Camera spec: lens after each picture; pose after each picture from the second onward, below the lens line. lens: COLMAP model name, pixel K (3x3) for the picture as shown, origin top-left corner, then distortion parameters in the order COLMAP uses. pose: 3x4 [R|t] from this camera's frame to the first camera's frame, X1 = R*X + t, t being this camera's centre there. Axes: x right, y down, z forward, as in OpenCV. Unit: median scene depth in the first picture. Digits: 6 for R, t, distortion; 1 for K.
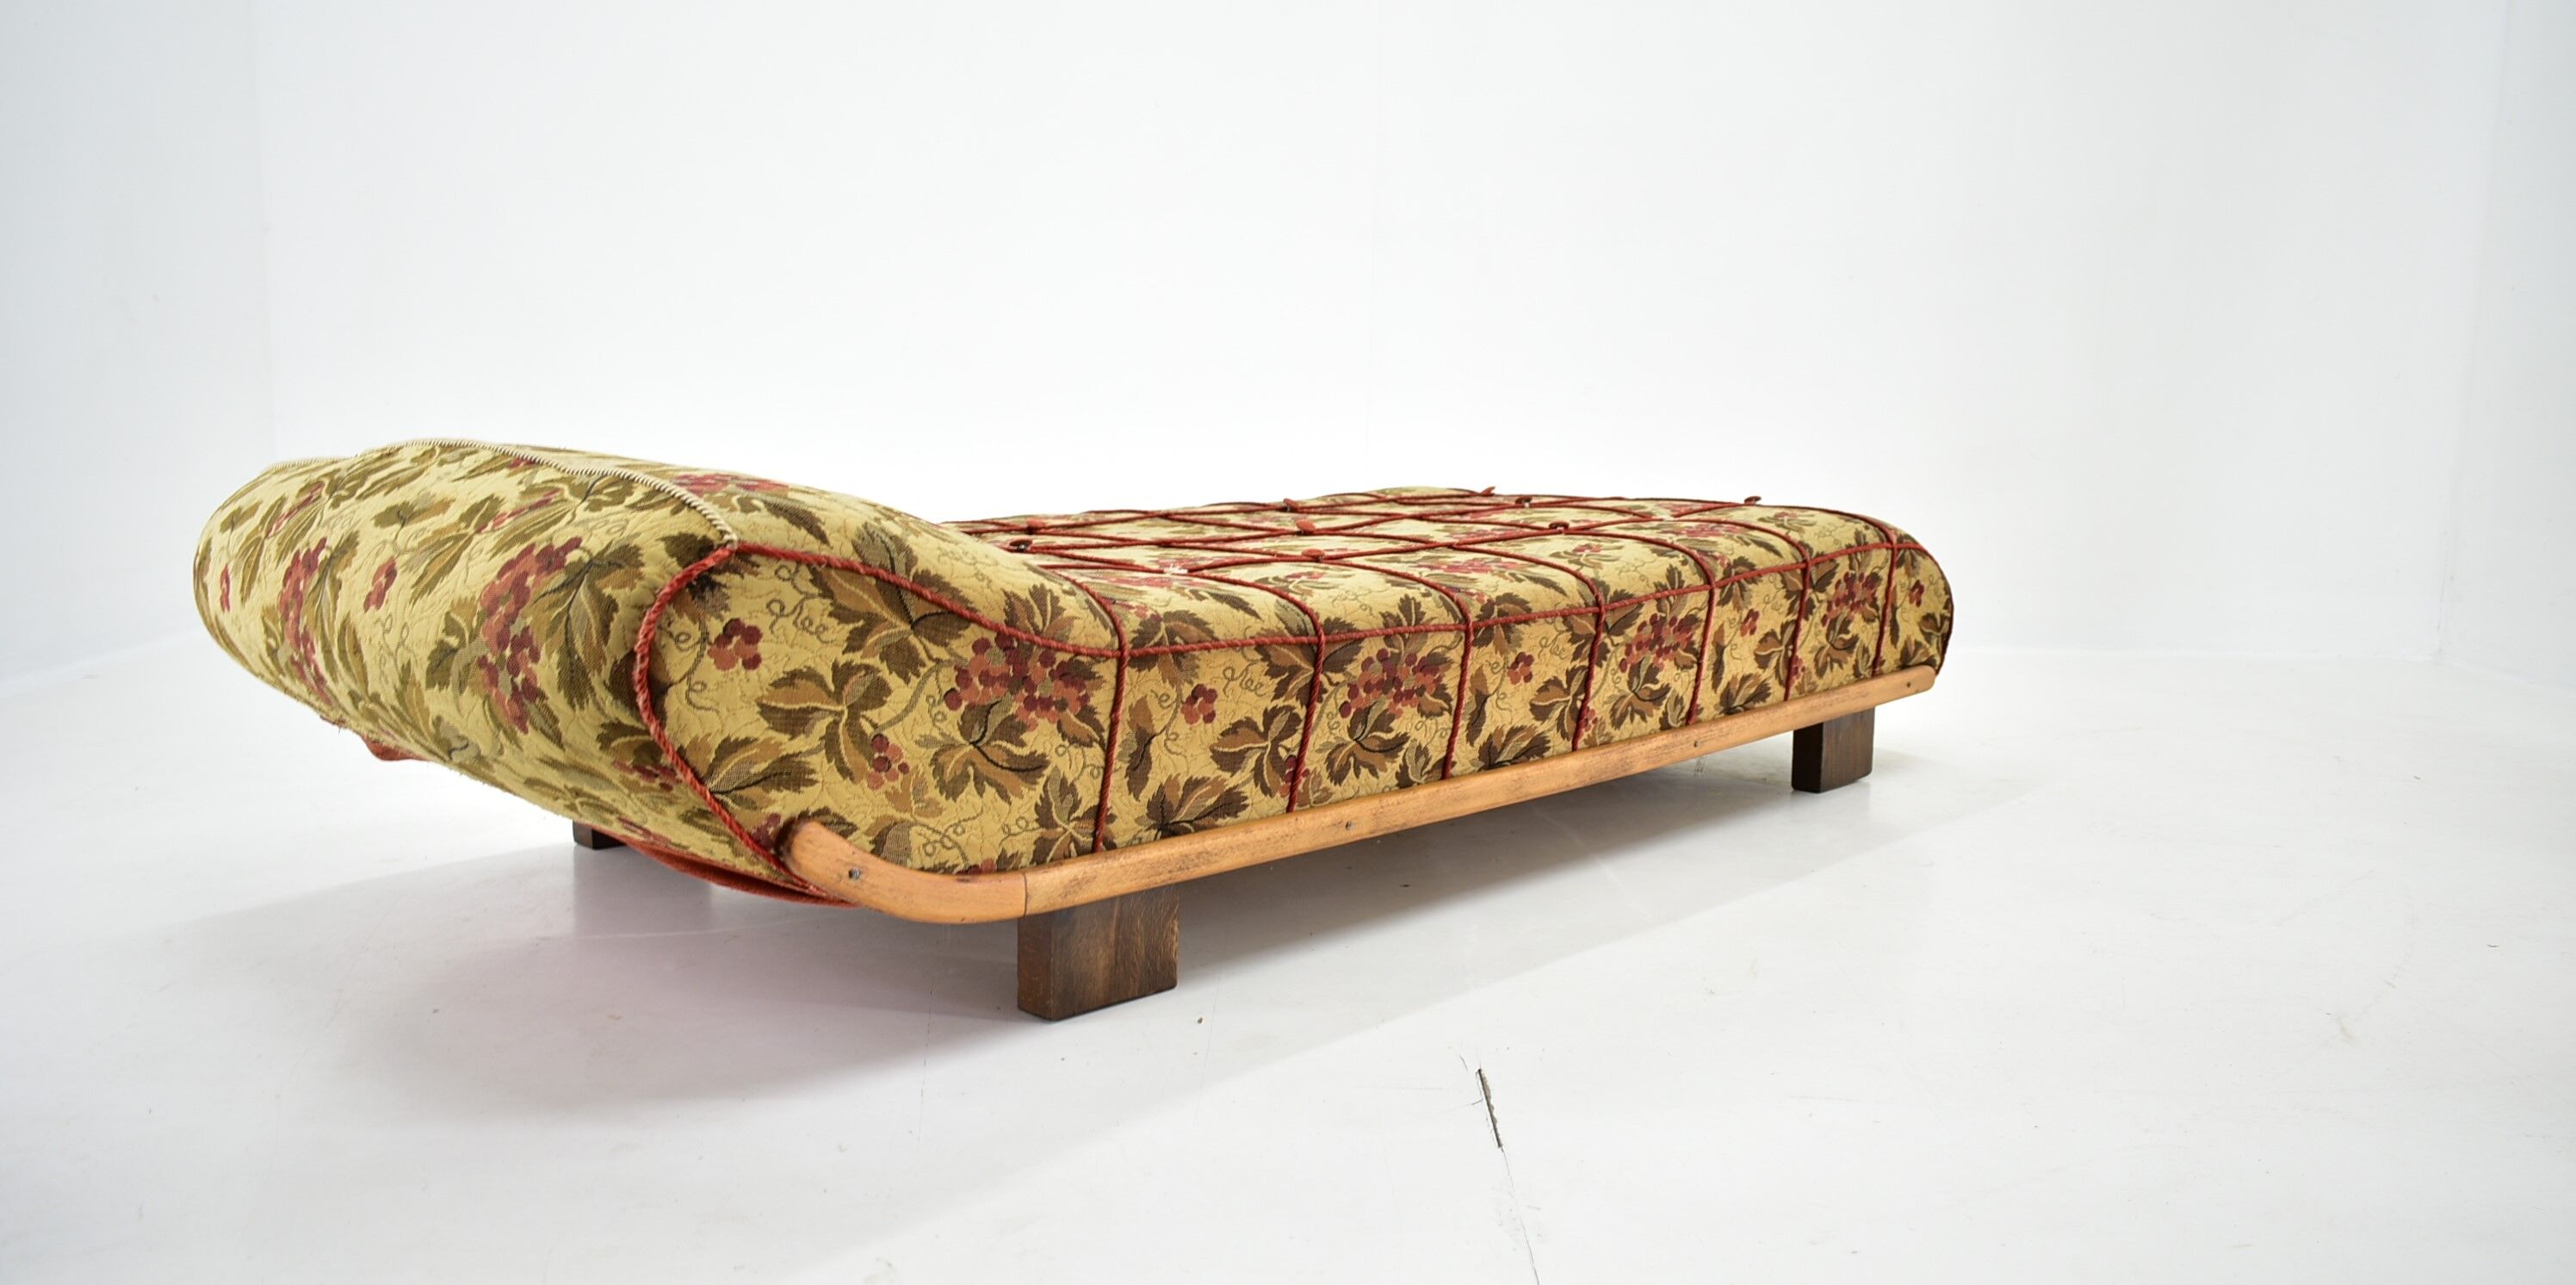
lens RADIAL K [[1906.3, 0, 1288.0], [0, 1906.3, 642.5], [0, 0, 1]] dist [-0.005868, 0.005476]
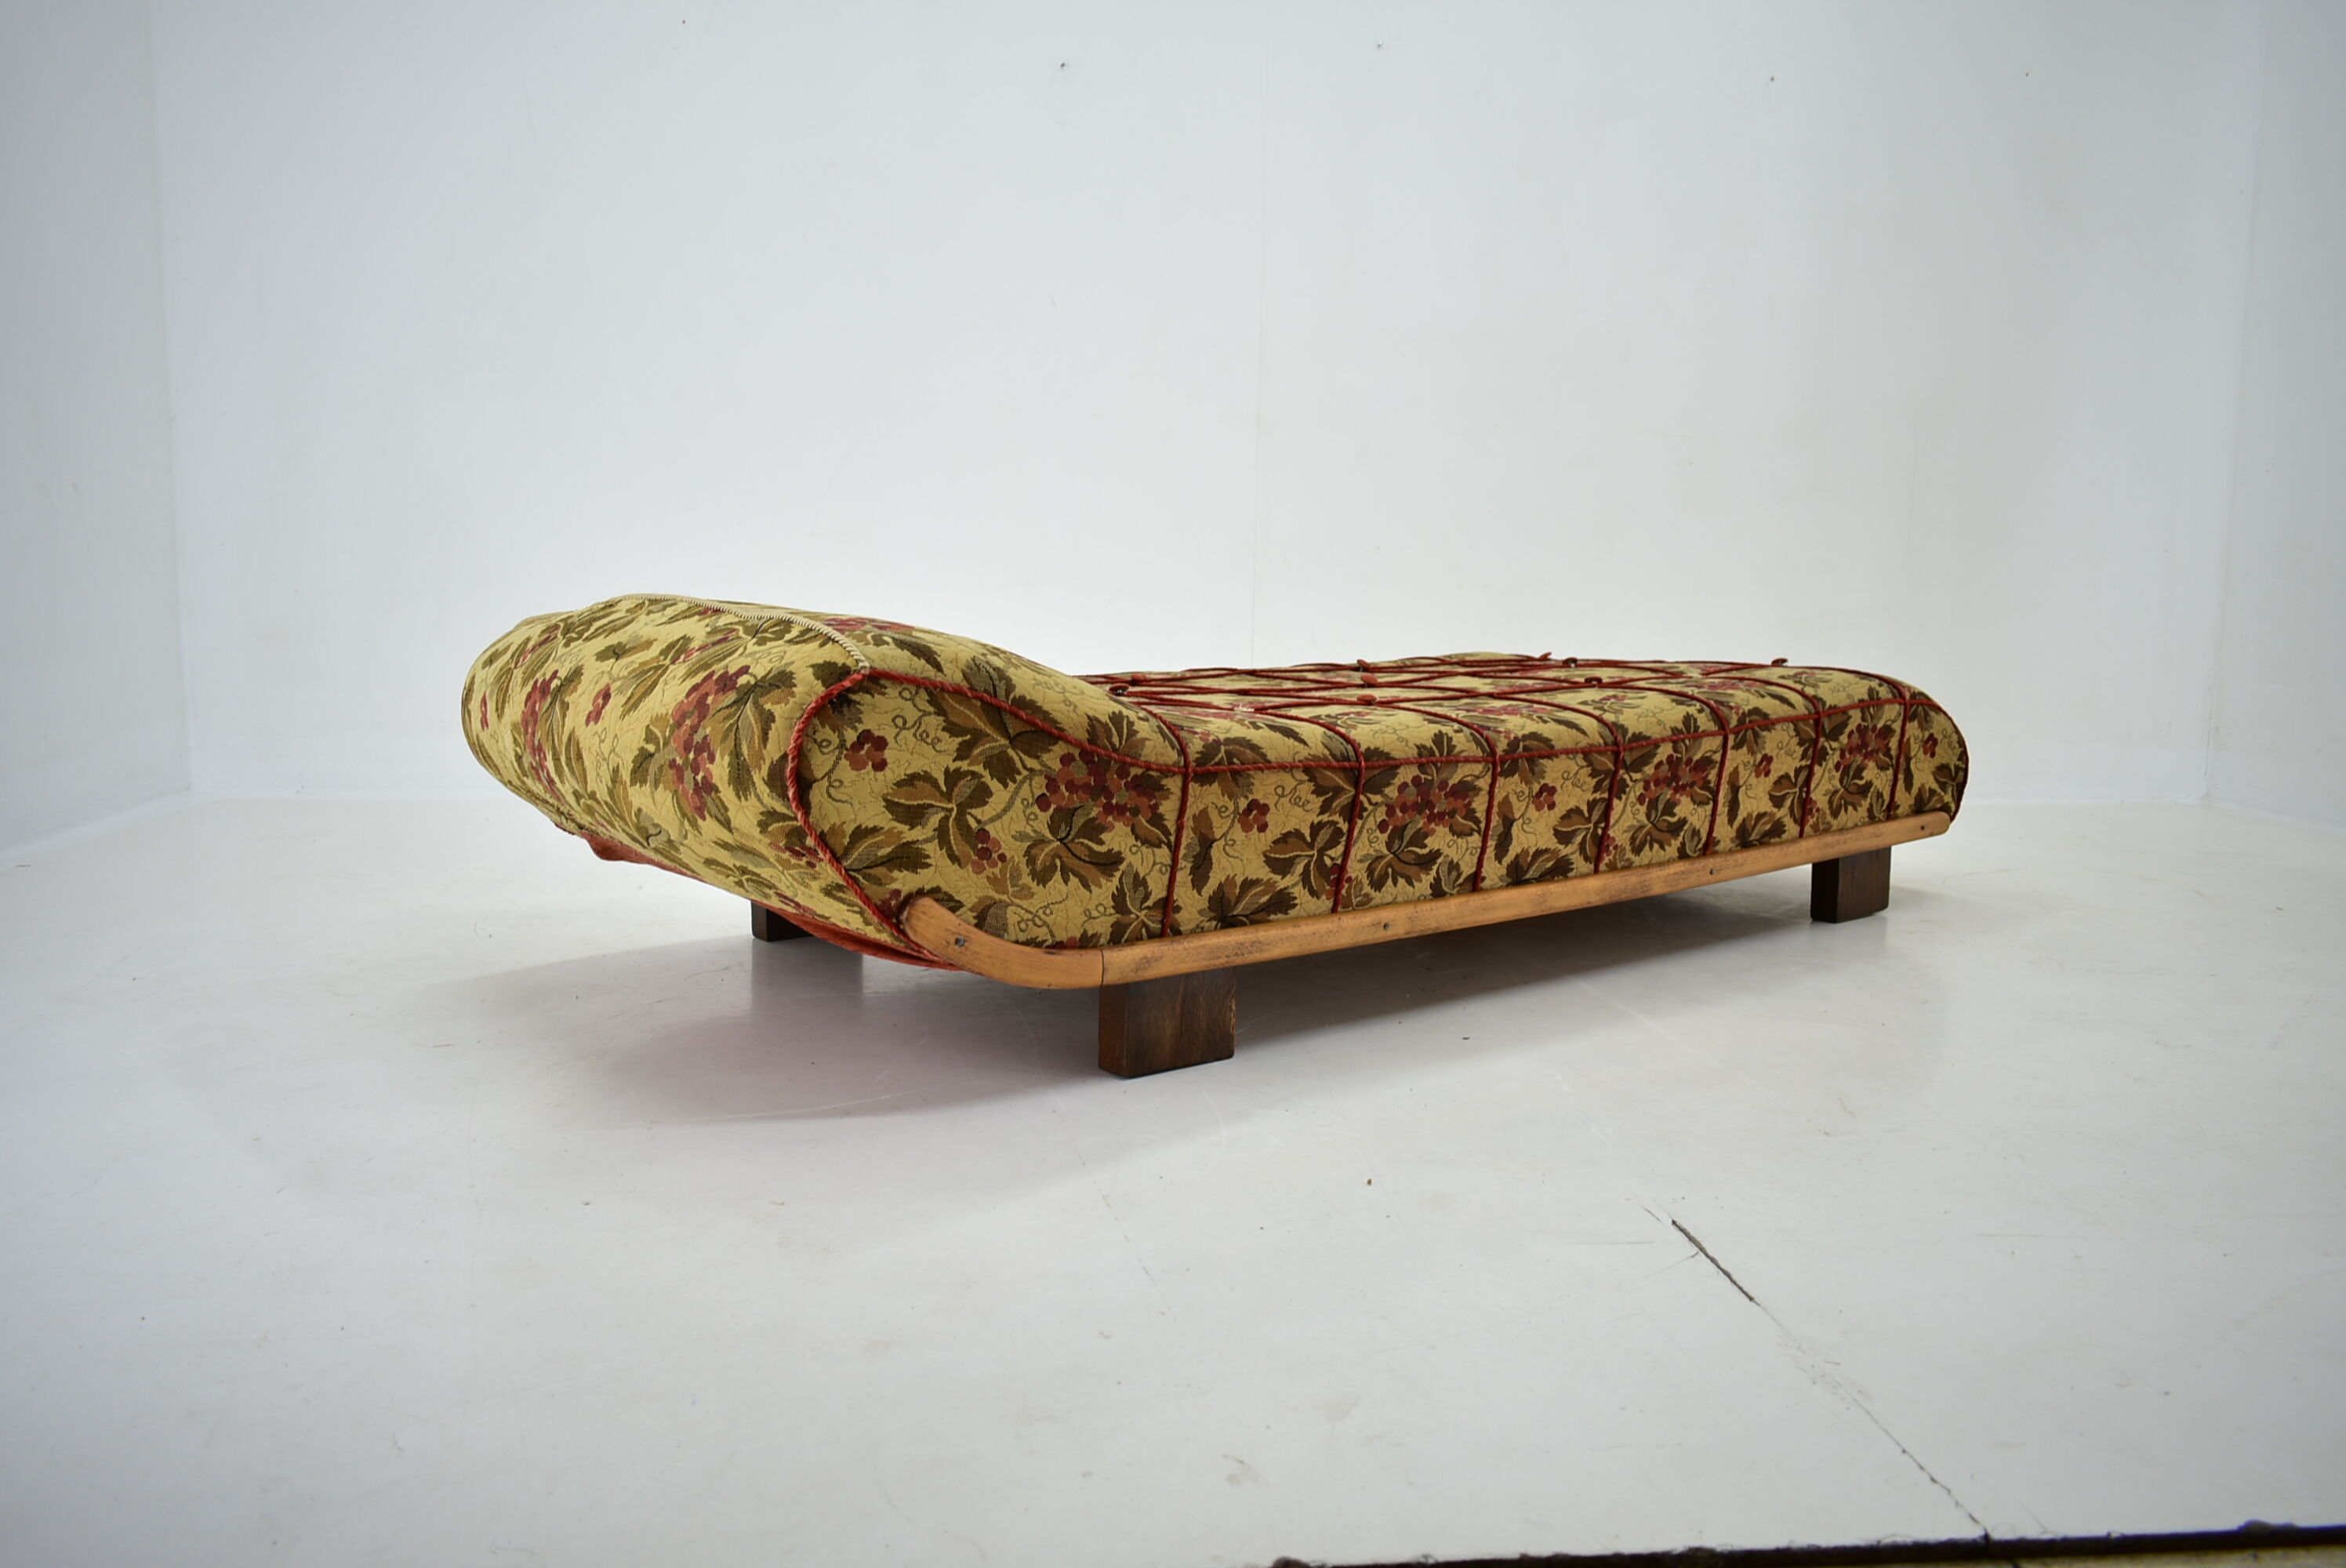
lens RADIAL K [[1797.9, 0, 1229.2], [0, 1797.9, 784.2], [0, 0, 1]] dist [-0.001803, -0.001871]
pose [[0.992210, 0.008561, -0.124283, 0.080131], [-0.012717, 0.999385, -0.032683, 0.051124], [0.123927, 0.034008, 0.991708, -0.118557]]
